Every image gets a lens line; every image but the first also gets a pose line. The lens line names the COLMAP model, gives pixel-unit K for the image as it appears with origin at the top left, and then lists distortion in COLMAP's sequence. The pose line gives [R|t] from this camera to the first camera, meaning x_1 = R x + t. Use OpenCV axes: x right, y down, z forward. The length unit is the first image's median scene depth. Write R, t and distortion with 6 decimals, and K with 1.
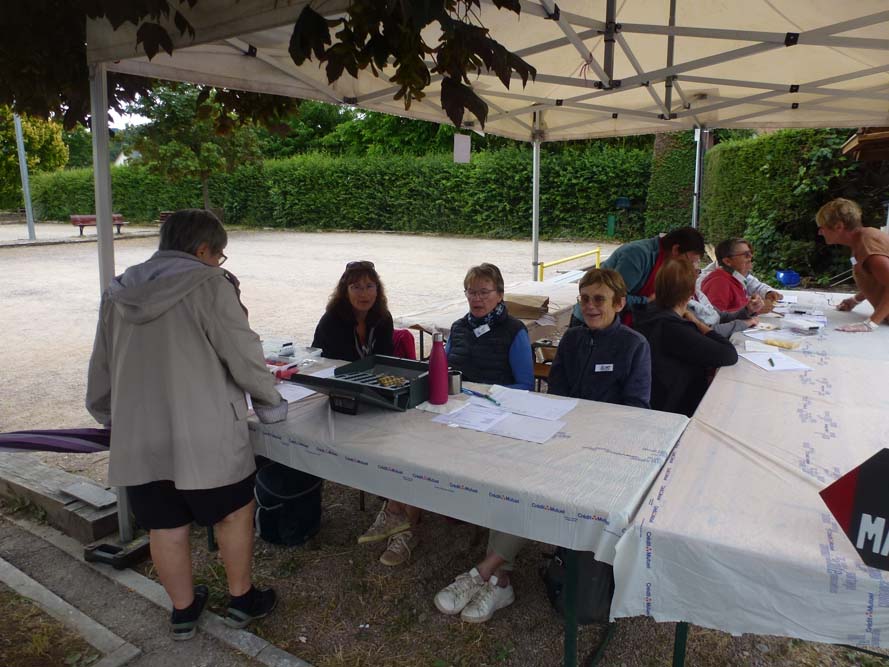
lens RADIAL K [[636.7, 0, 442.8], [0, 636.7, 332.0], [0, 0, 1]] dist [-0.039708, -0.003525]
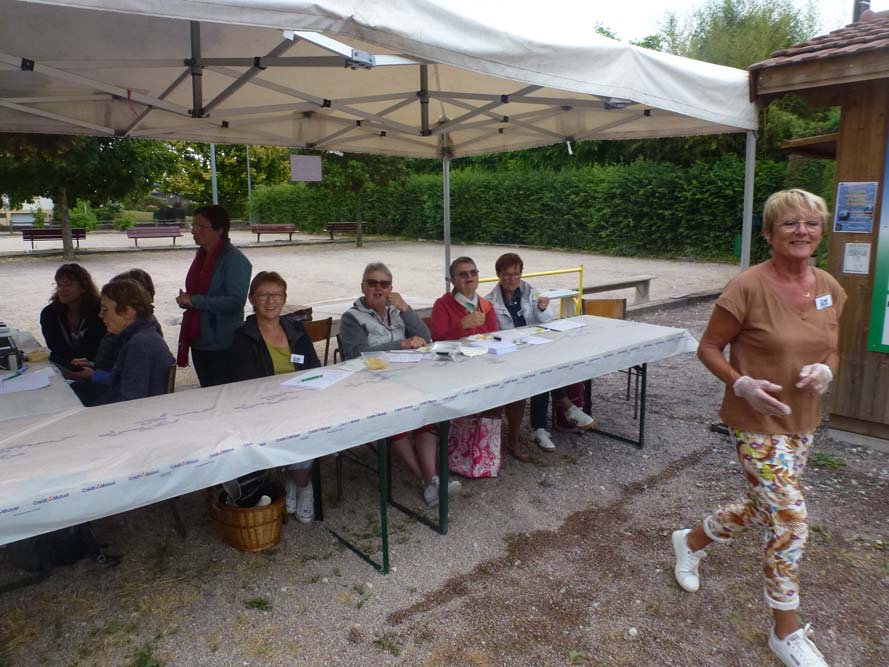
lens RADIAL K [[636.7, 0, 443.3], [0, 636.7, 334.1], [0, 0, 1]] dist [-0.039708, -0.003525]
pose [[0.942895, 0.069365, -0.325787, 0.148737], [-0.075269, 0.997148, -0.005537, -0.003690], [0.324474, 0.029743, 0.945427, 0.012339]]
